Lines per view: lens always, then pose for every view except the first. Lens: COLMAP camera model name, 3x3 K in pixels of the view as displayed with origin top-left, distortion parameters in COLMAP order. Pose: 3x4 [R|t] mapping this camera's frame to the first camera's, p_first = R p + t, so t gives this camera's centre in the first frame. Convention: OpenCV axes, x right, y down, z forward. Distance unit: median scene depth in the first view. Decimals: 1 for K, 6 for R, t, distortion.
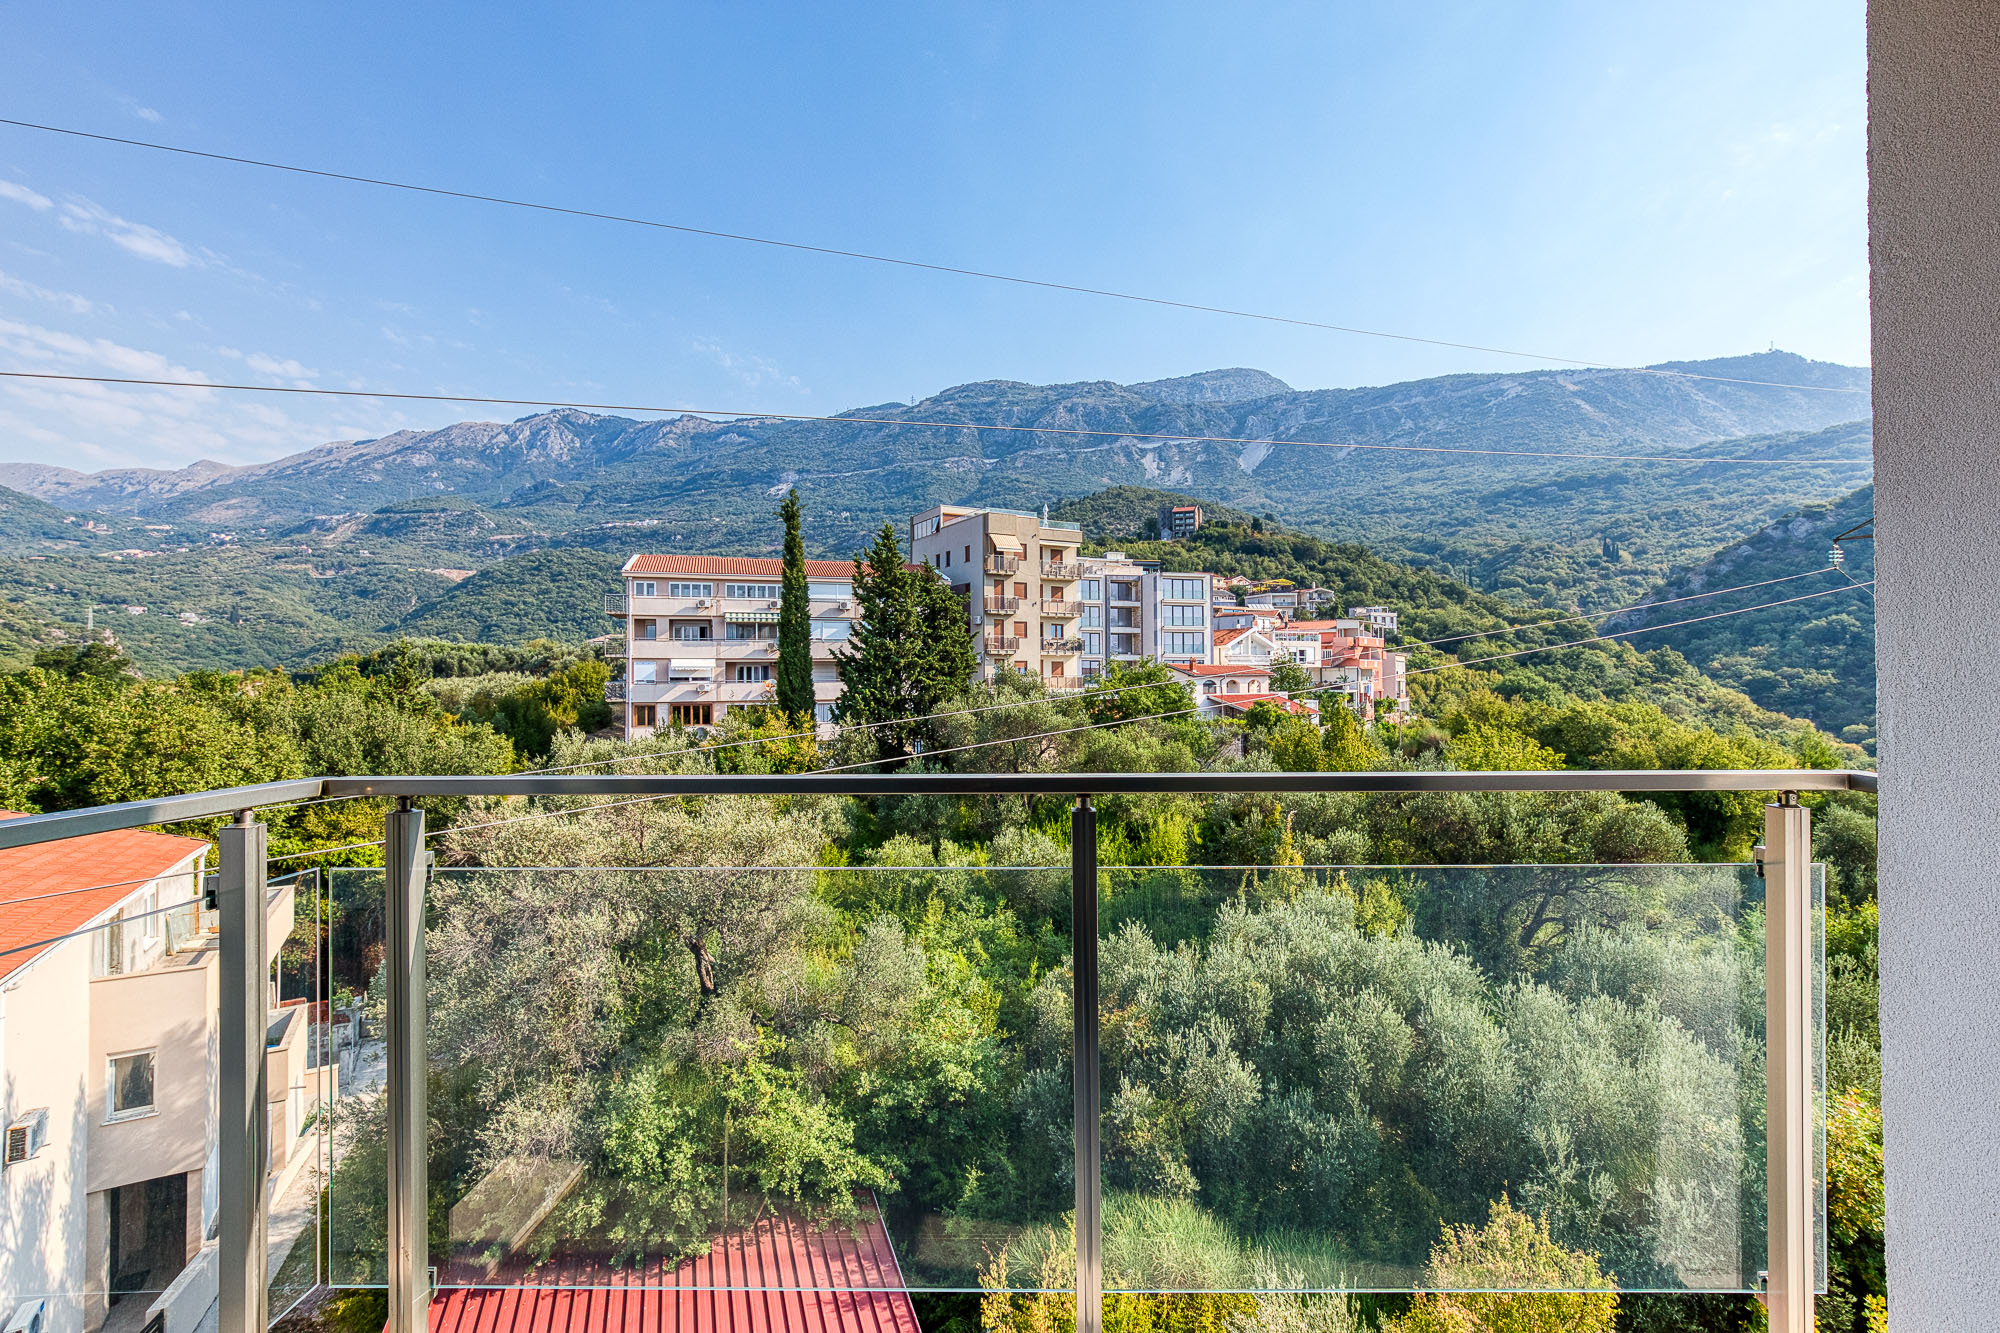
lens RADIAL K [[830.4, 0, 1000.0], [0, 830.4, 666.5], [0, 0, 1]] dist [-0.012980, -0.000040]
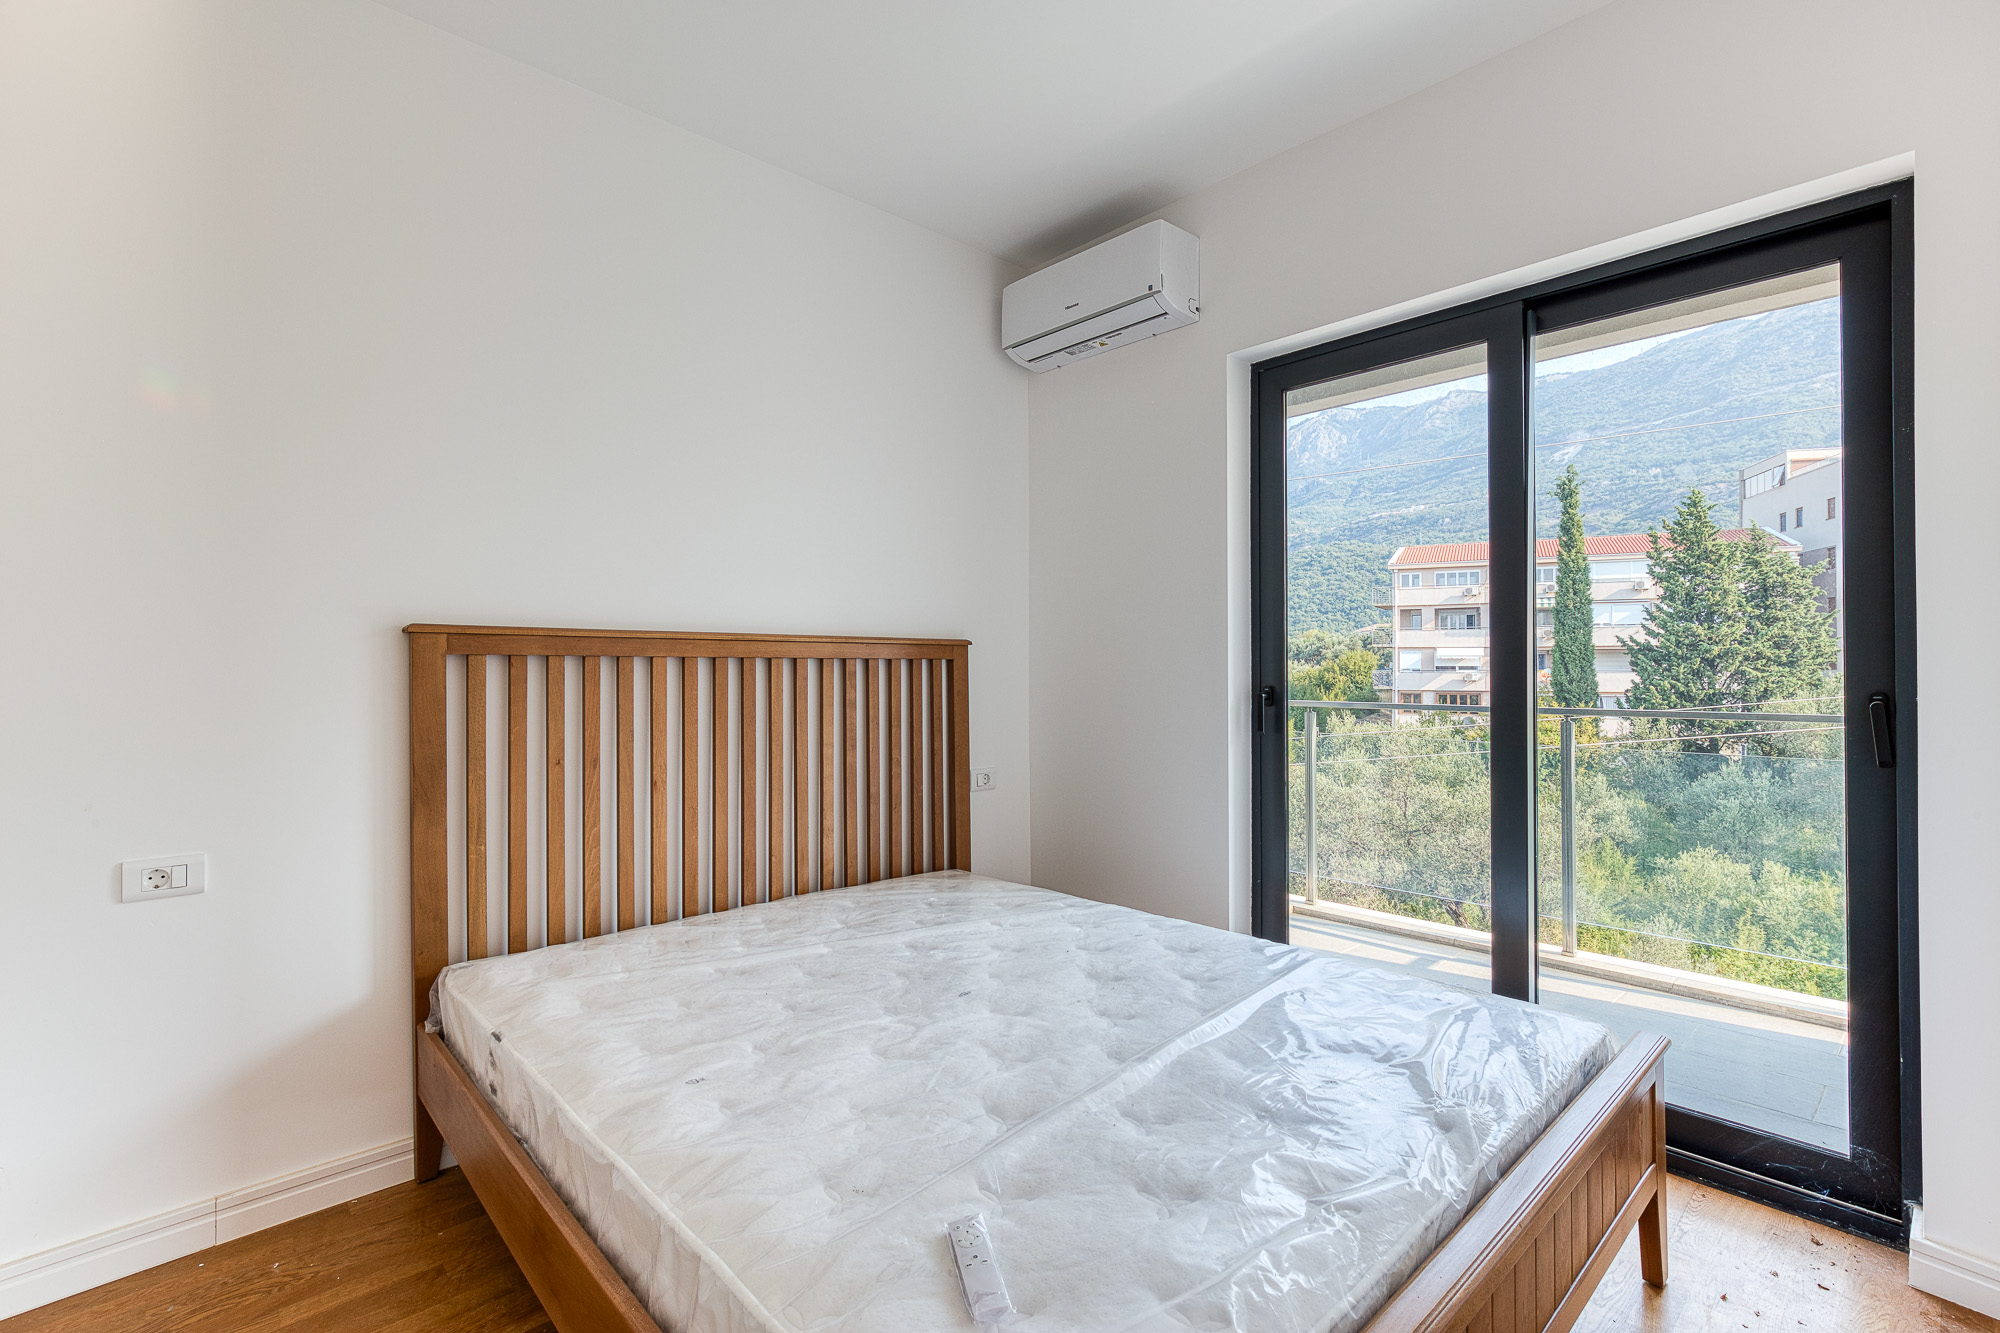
lens RADIAL K [[885.7, 0, 1005.2], [0, 885.7, 659.9], [0, 0, 1]] dist [-0.002409, 0.000522]
pose [[0.669612, -0.000540, -0.742711, 0.059689], [0.005444, 0.999976, 0.004182, -0.002274], [0.742691, -0.006844, 0.669599, -0.129404]]
